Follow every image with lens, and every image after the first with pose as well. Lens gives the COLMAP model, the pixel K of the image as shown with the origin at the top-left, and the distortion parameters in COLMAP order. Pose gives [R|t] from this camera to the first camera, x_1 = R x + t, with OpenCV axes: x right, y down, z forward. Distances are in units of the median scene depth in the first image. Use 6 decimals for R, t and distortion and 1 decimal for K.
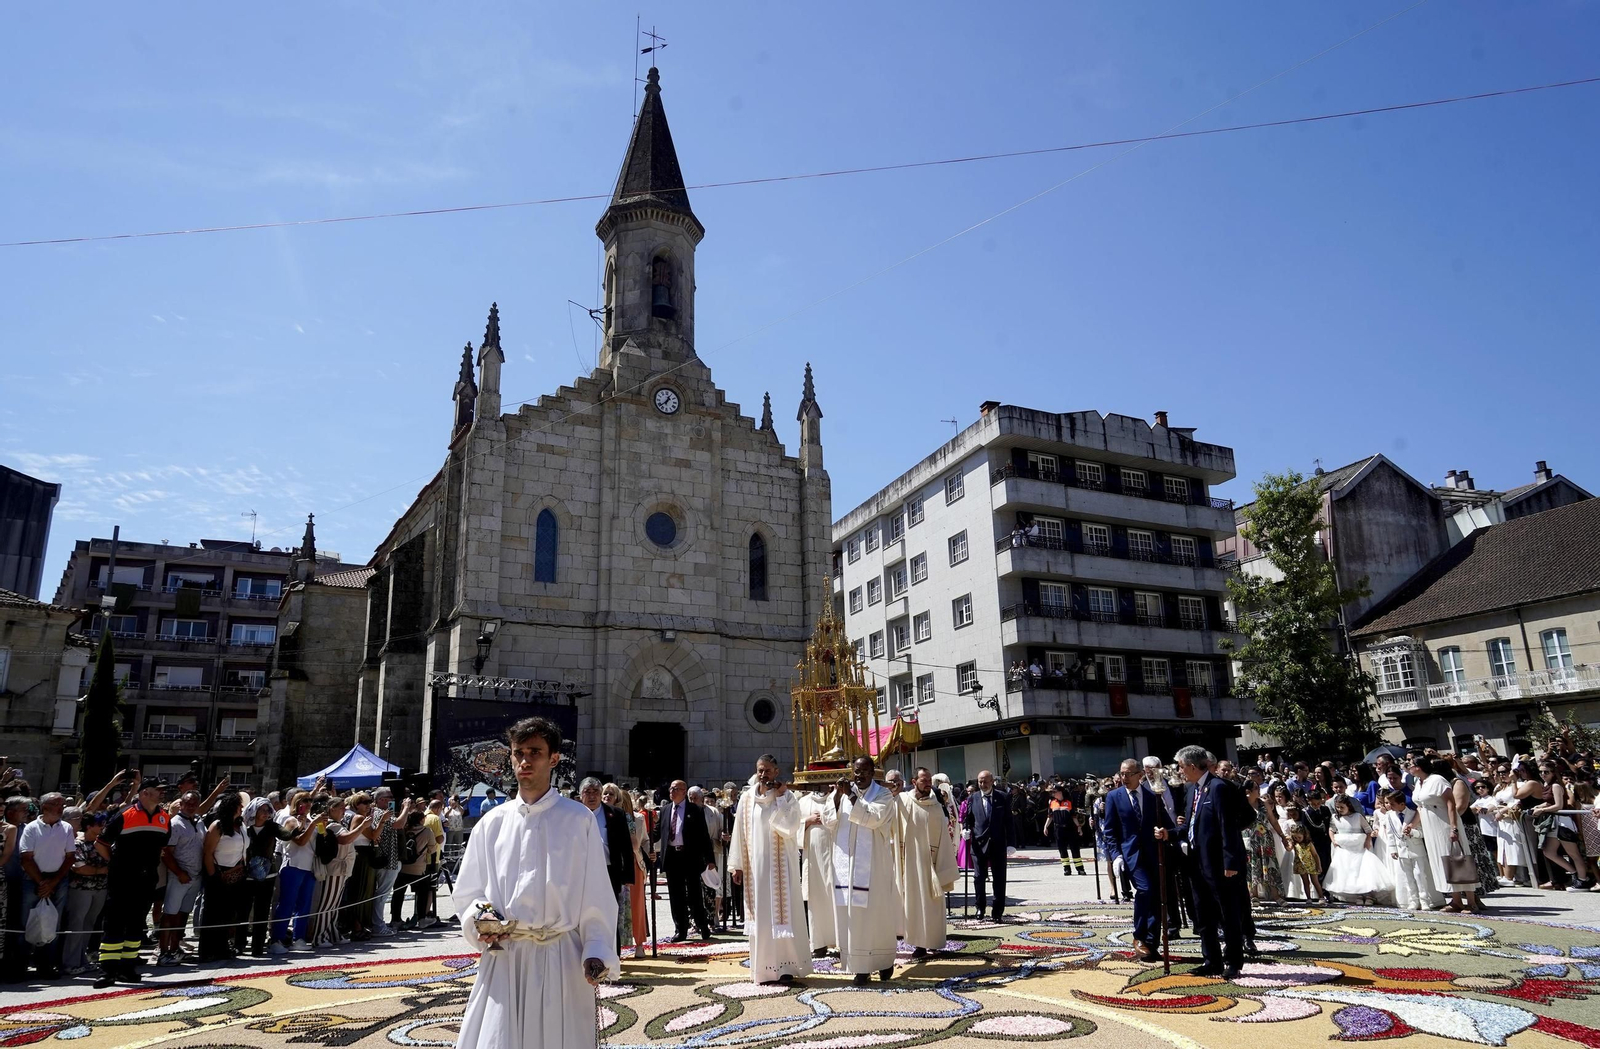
lens RADIAL K [[1151.4, 0, 765.5], [0, 1151.4, 499.9], [0, 0, 1]] dist [-0.019948, 0.015058]
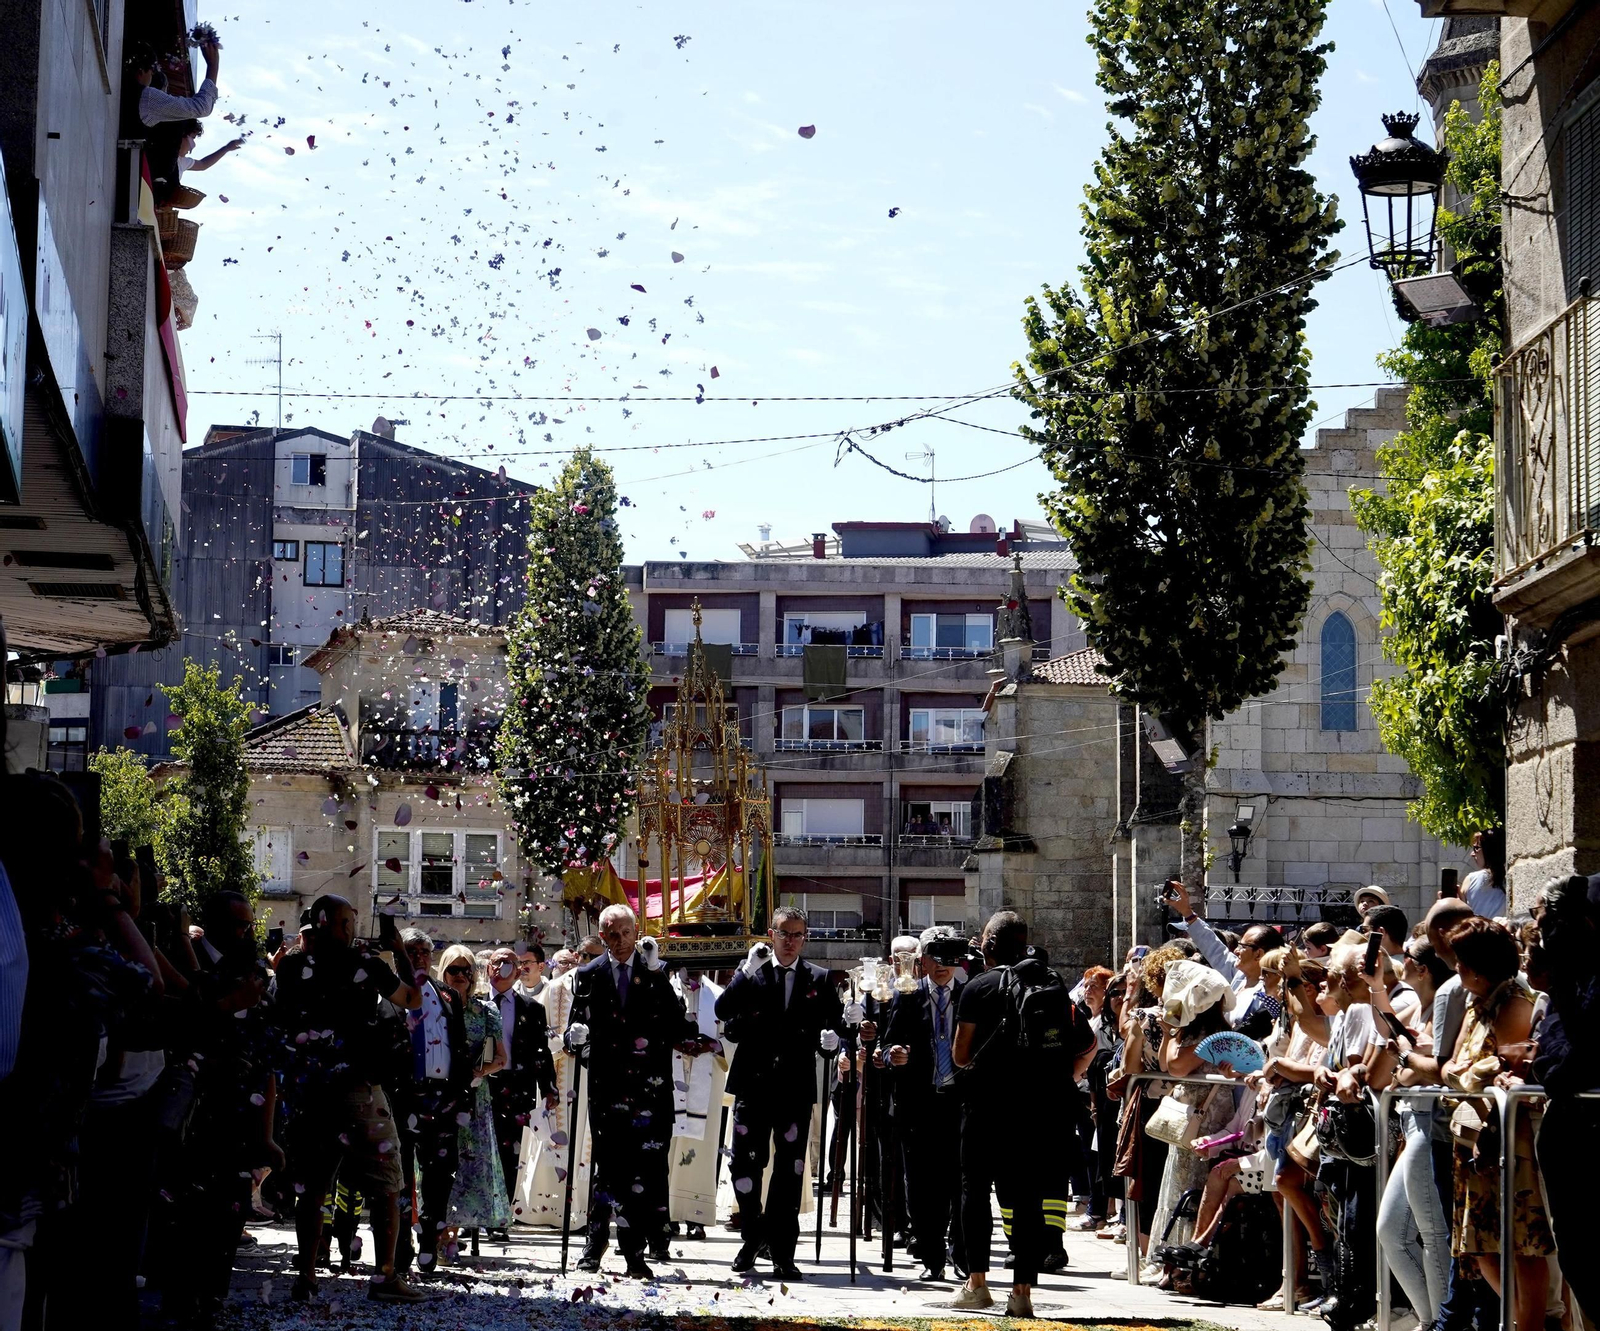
lens RADIAL K [[3994.0, 0, 797.2], [0, 3994.0, 662.6], [0, 0, 1]] dist [0.156643, 0.000000]
pose [[0.893628, -0.031395, -0.447709, 0.489435], [0.098956, 0.986784, 0.128320, -0.255714], [0.437764, -0.158974, 0.884924, -1.004858]]
